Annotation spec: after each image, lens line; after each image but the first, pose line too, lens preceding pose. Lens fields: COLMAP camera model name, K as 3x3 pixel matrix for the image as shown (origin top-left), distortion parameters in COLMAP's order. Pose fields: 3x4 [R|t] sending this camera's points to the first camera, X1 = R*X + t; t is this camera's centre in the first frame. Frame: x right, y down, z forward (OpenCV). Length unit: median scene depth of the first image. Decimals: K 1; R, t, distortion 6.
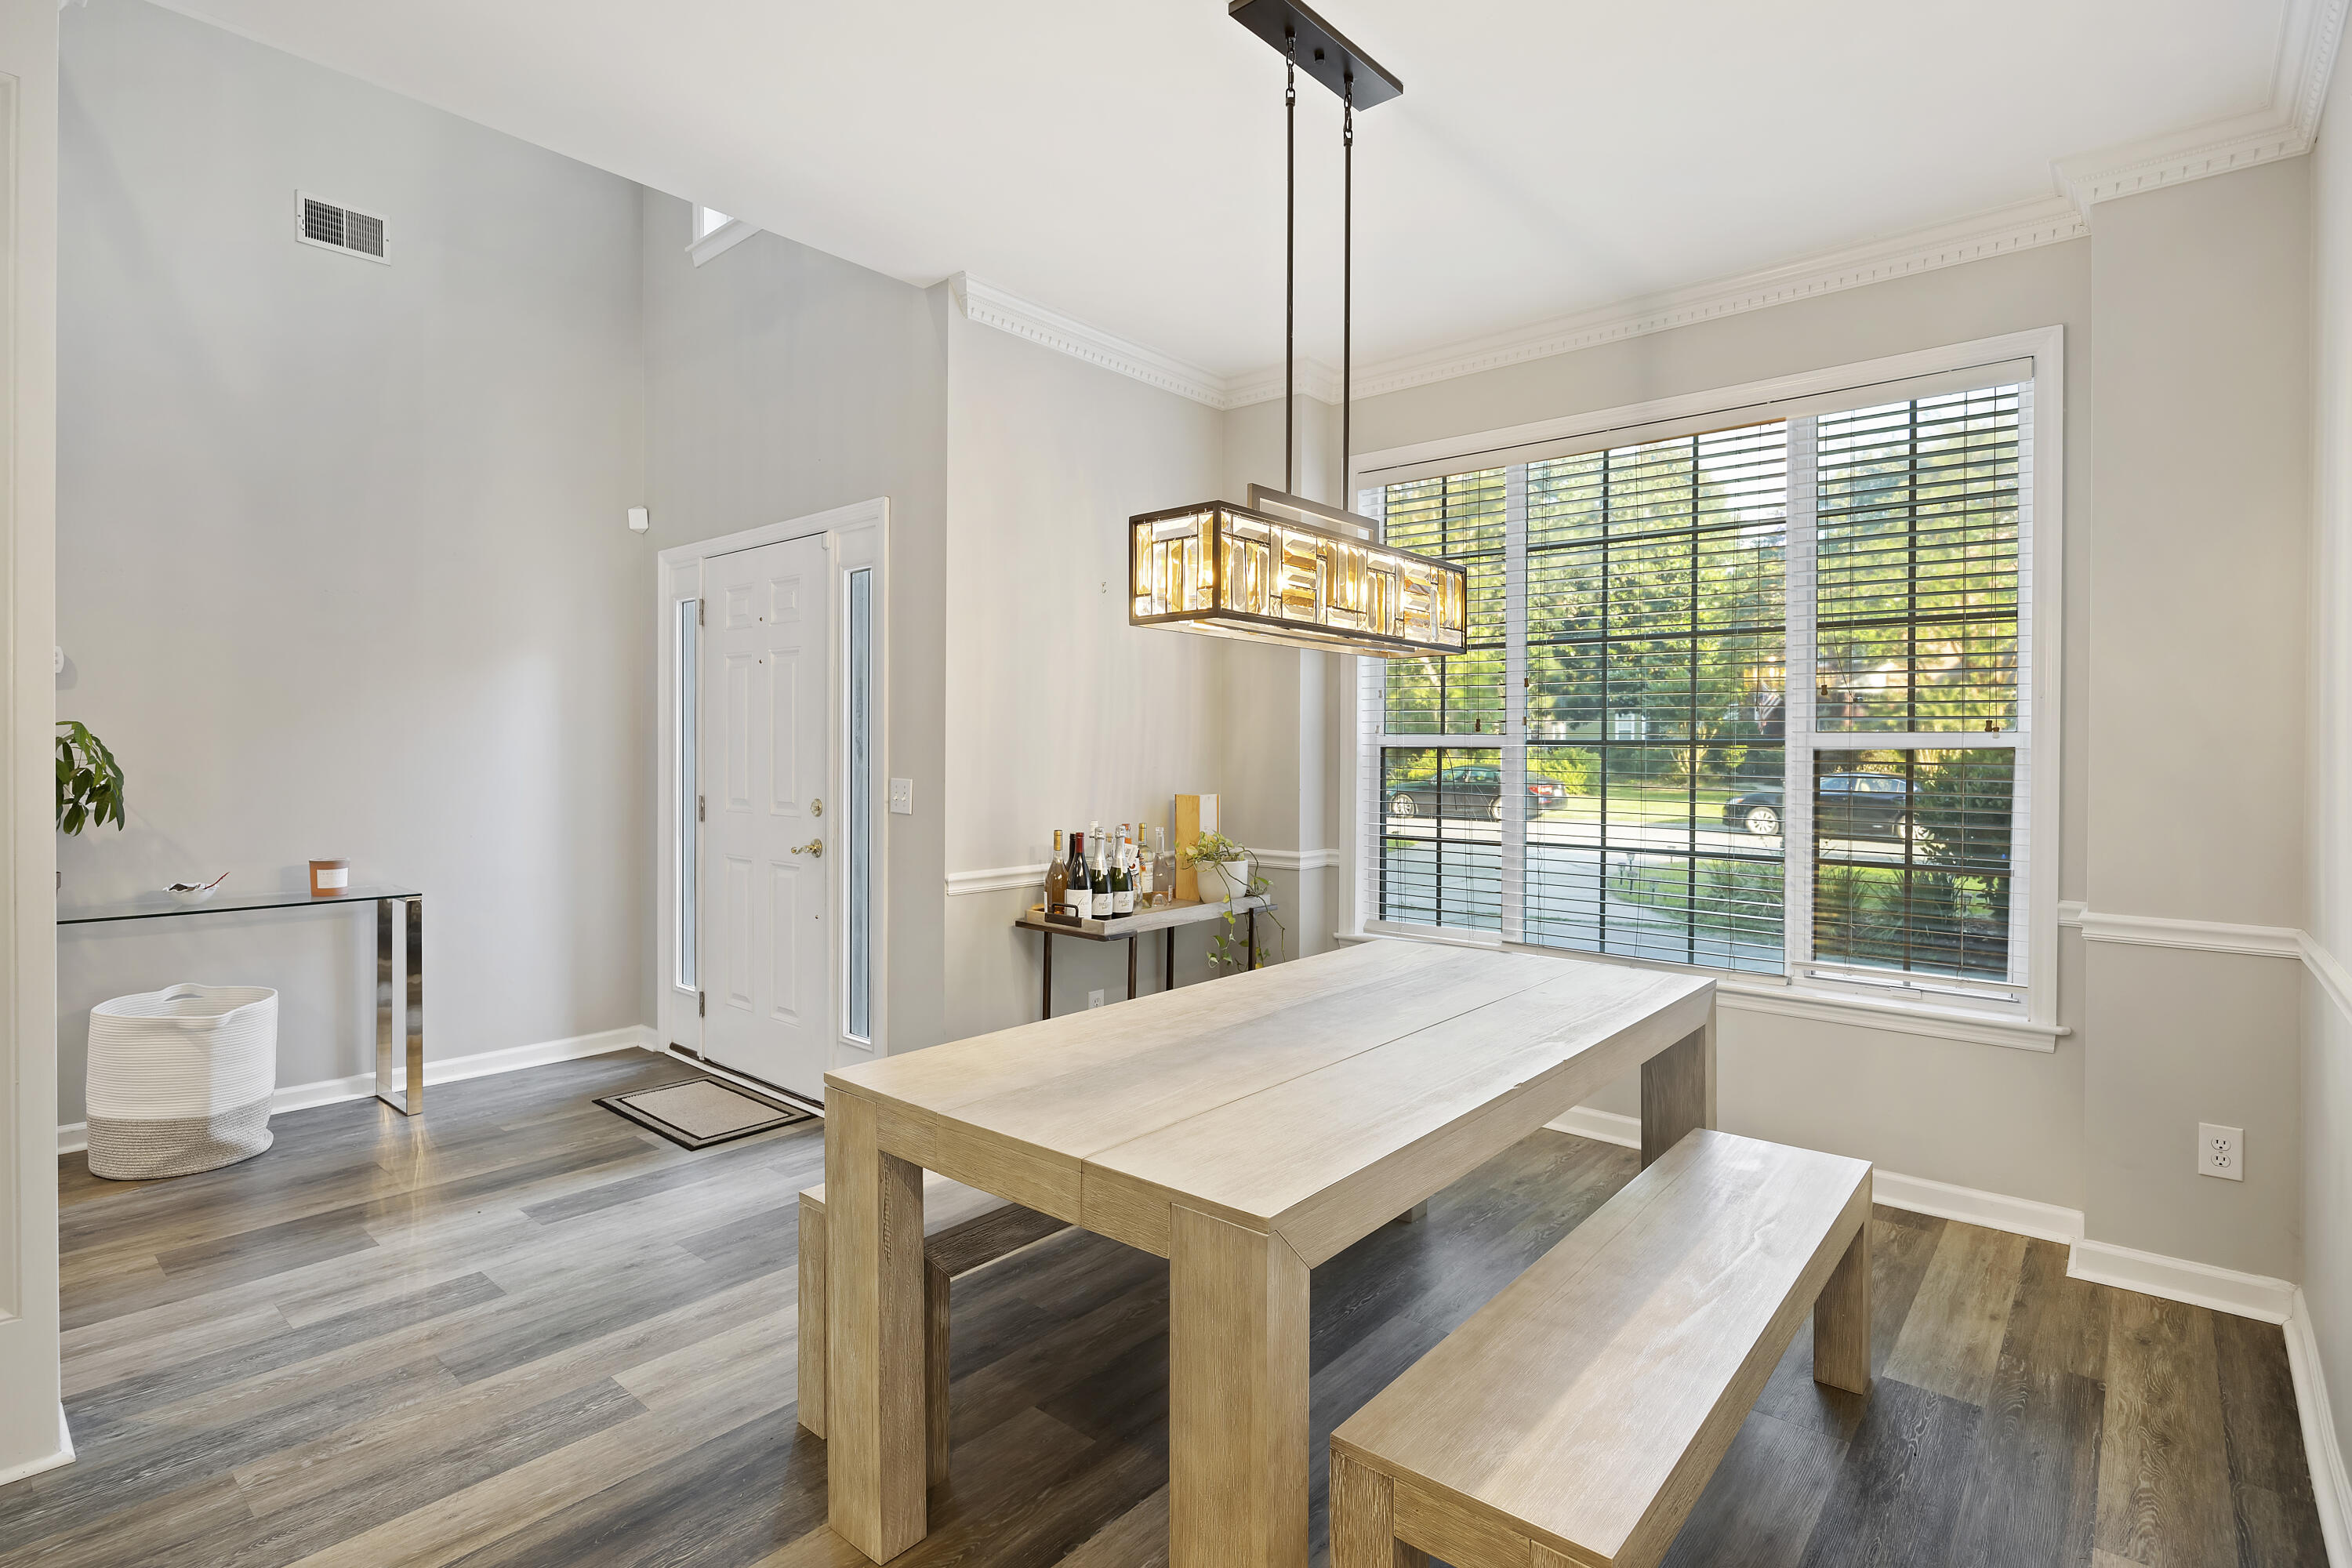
lens RADIAL K [[1130.4, 0, 1186.9], [0, 1130.4, 750.1], [0, 0, 1]] dist [-0.013207, -0.001627]
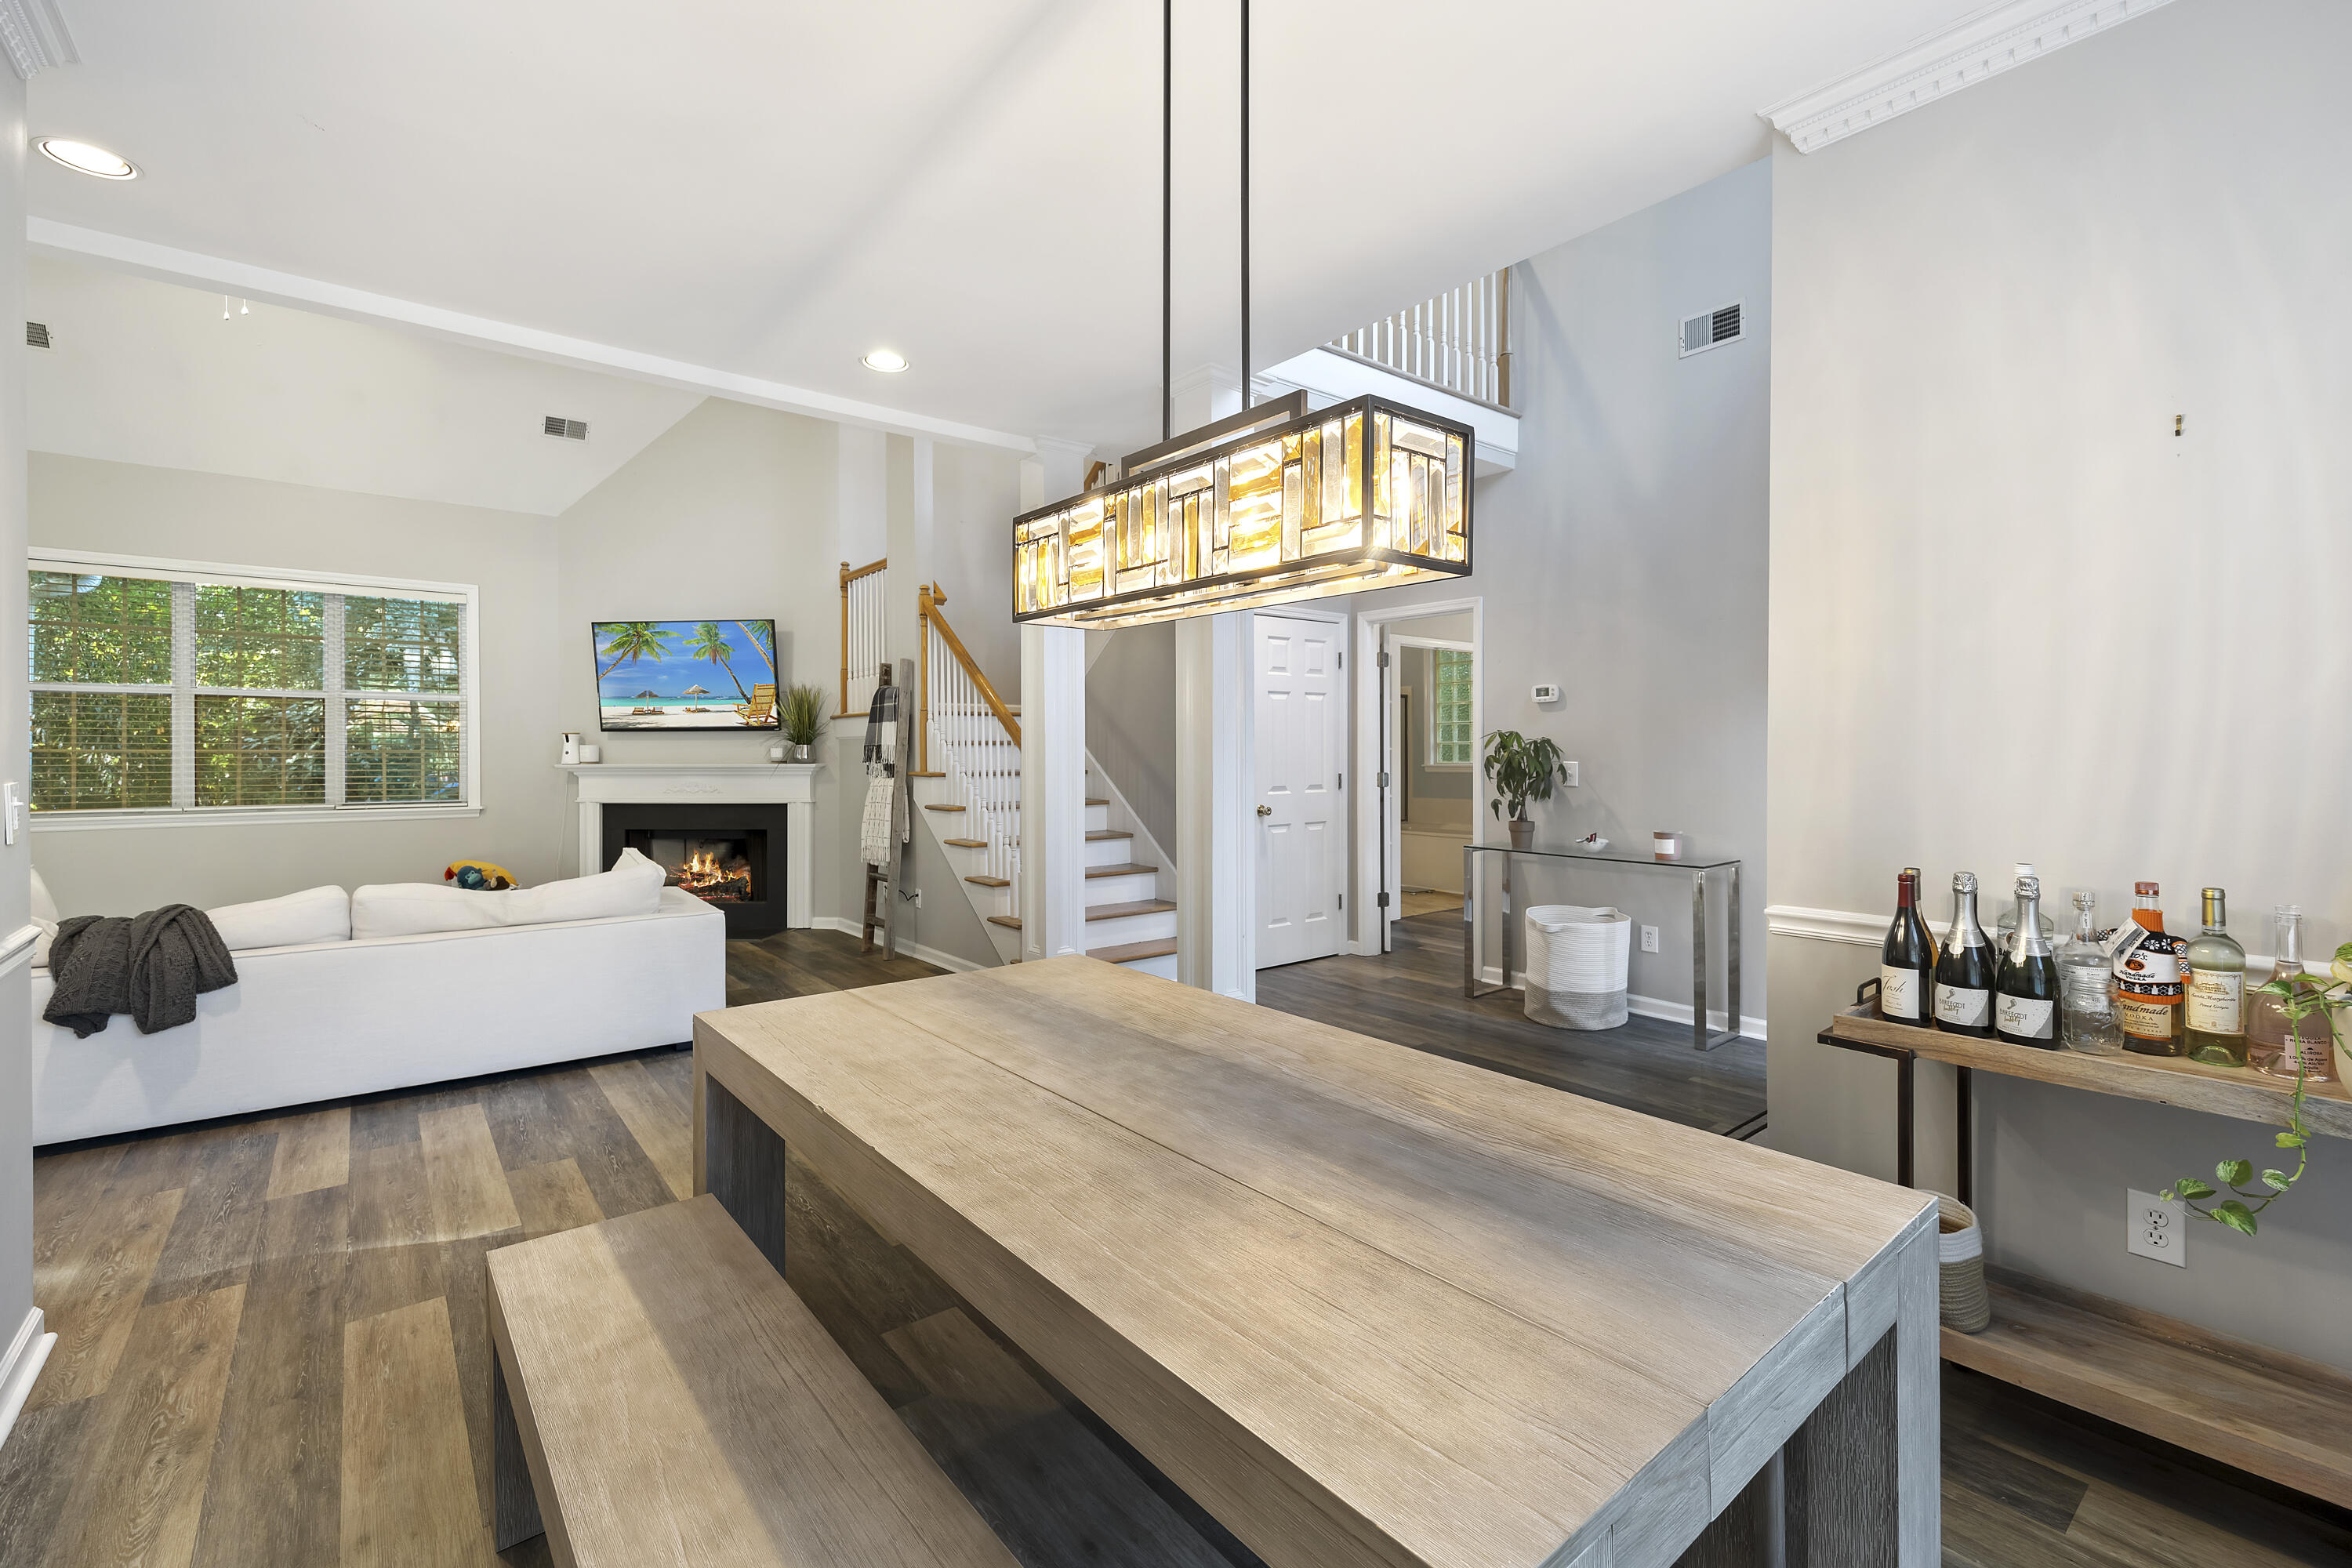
lens RADIAL K [[1026.3, 0, 1208.1], [0, 1026.3, 758.4], [0, 0, 1]] dist [0.000410, -0.000142]
pose [[-0.179817, 0.004425, -0.983690, 0.642372], [0.004443, 0.999983, 0.003686, 0.007878], [0.983690, -0.003708, -0.179834, 0.896005]]
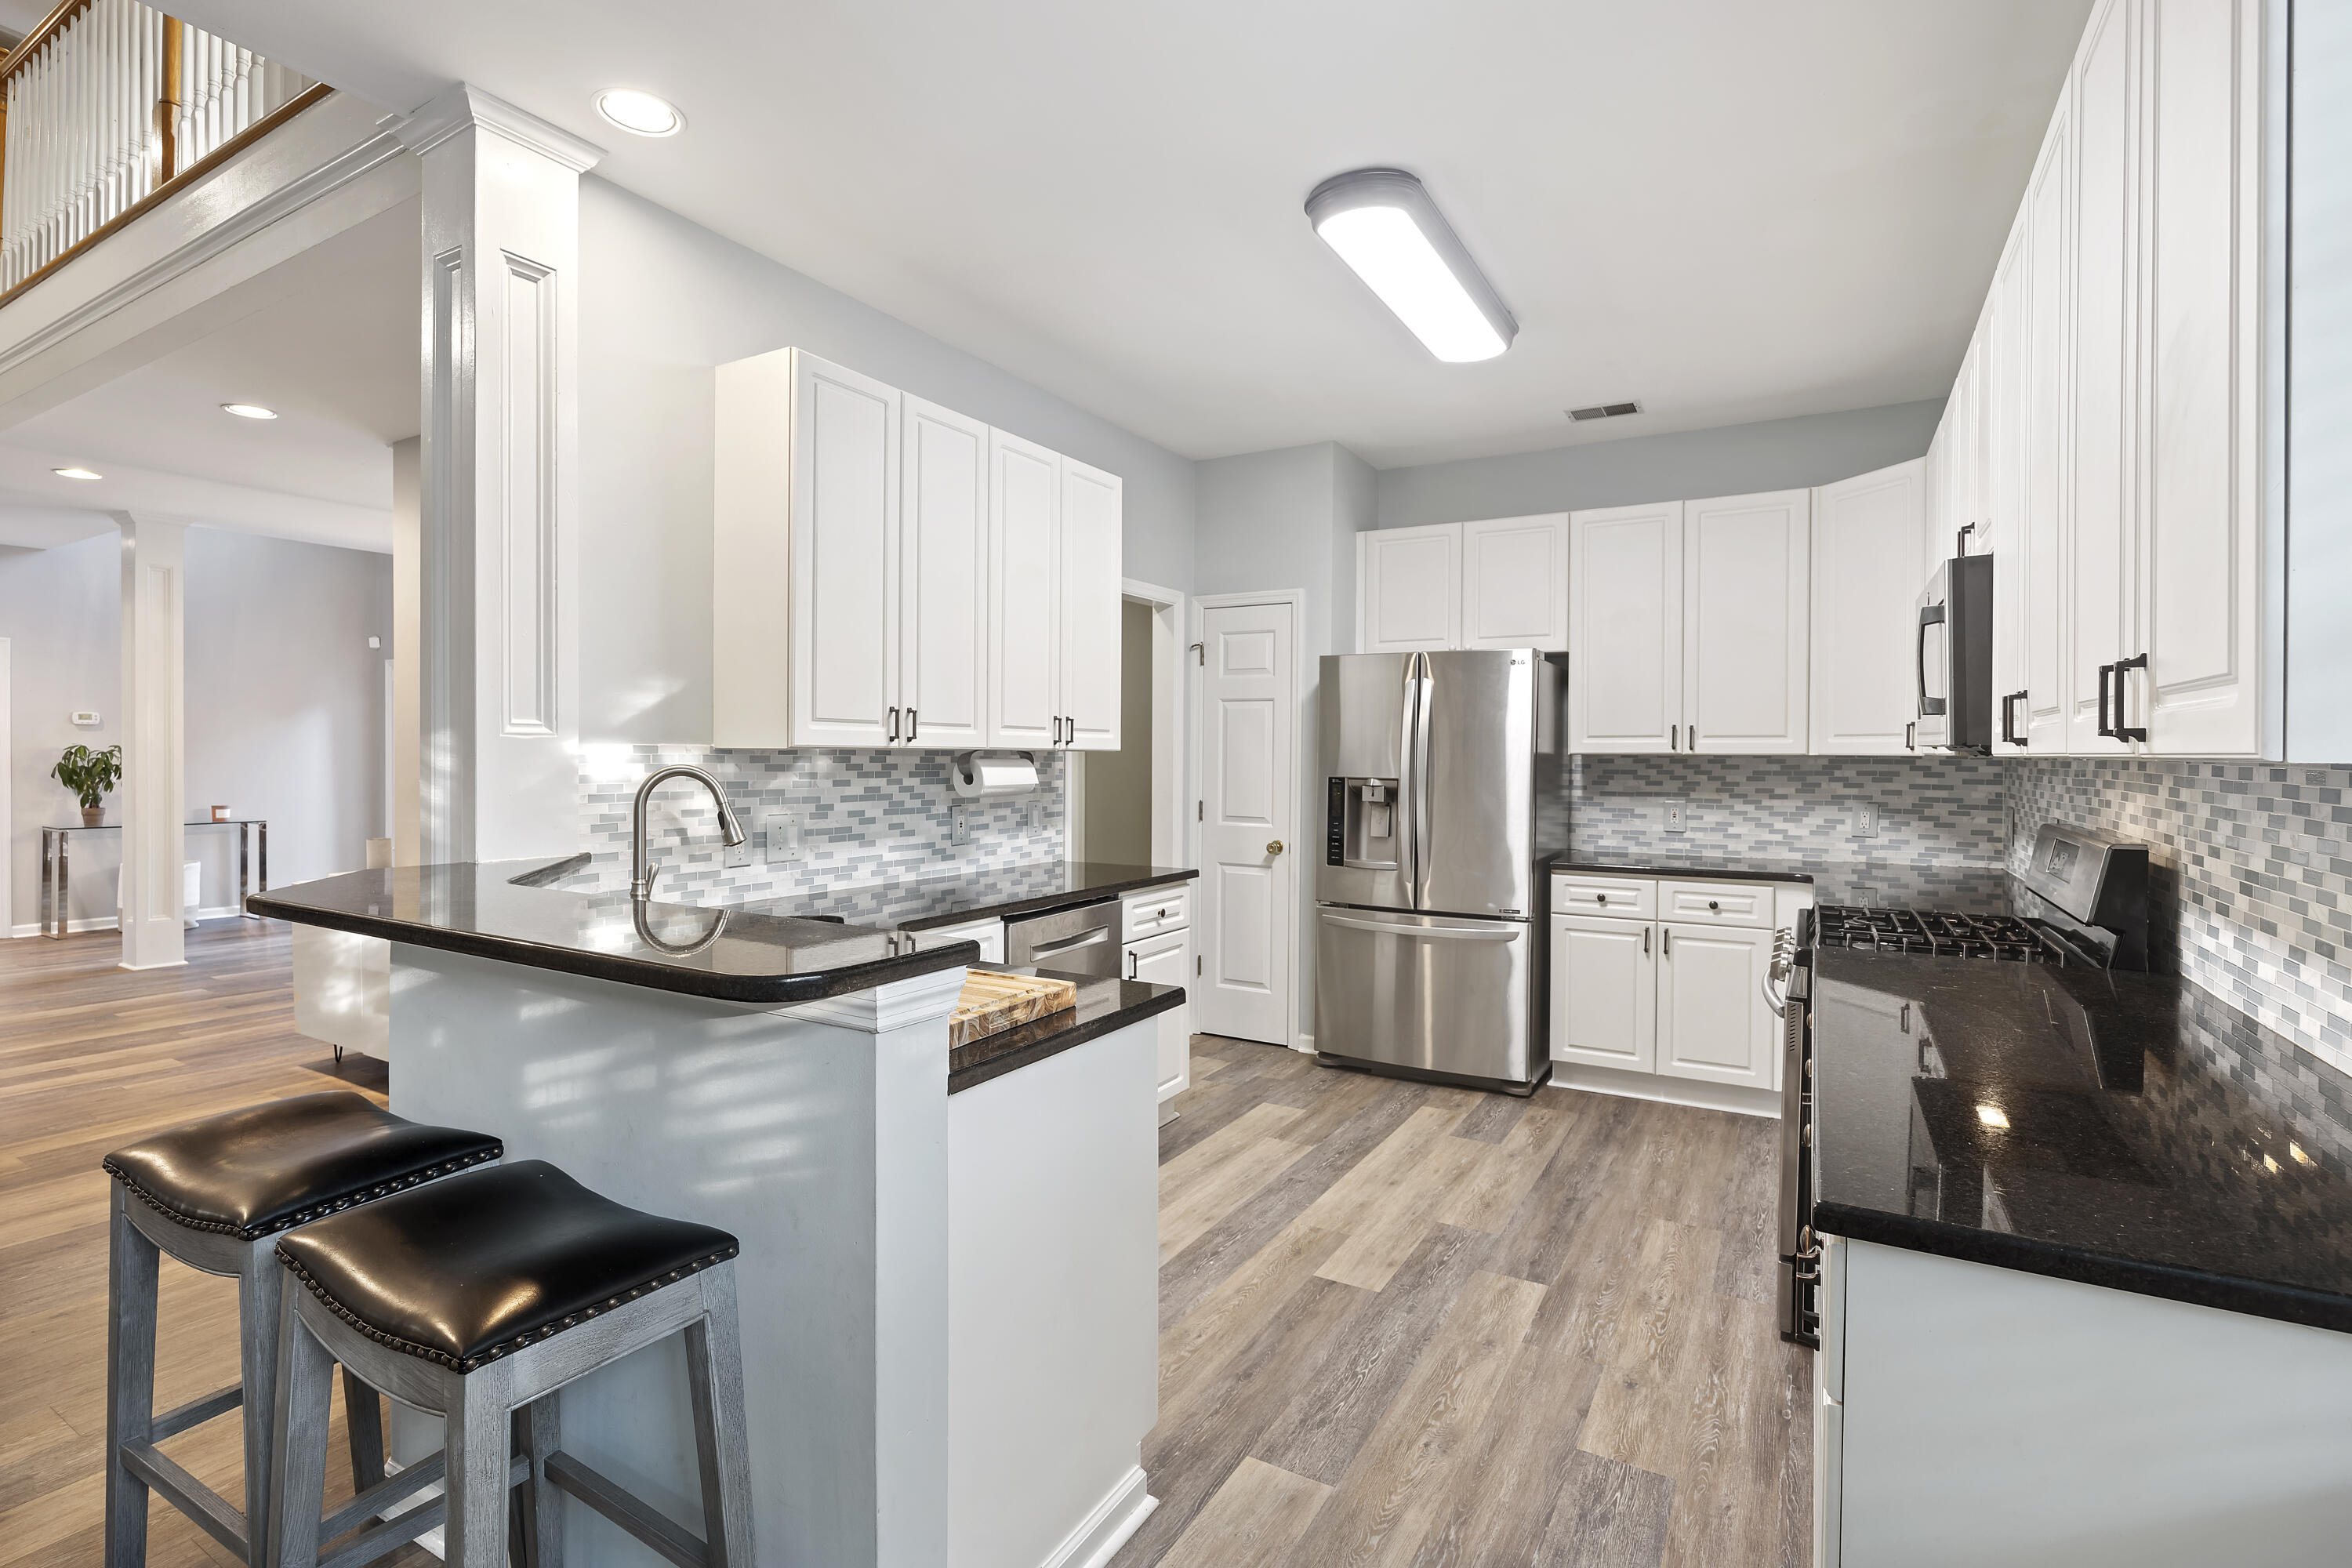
lens RADIAL K [[1089.5, 0, 1195.9], [0, 1089.5, 768.4], [0, 0, 1]] dist [-0.010194, -0.000092]
pose [[0.982840, 0.001214, 0.184455, 1.002324], [-0.004683, 0.999820, 0.018374, -0.031140], [-0.184400, -0.018922, 0.982669, -1.990458]]
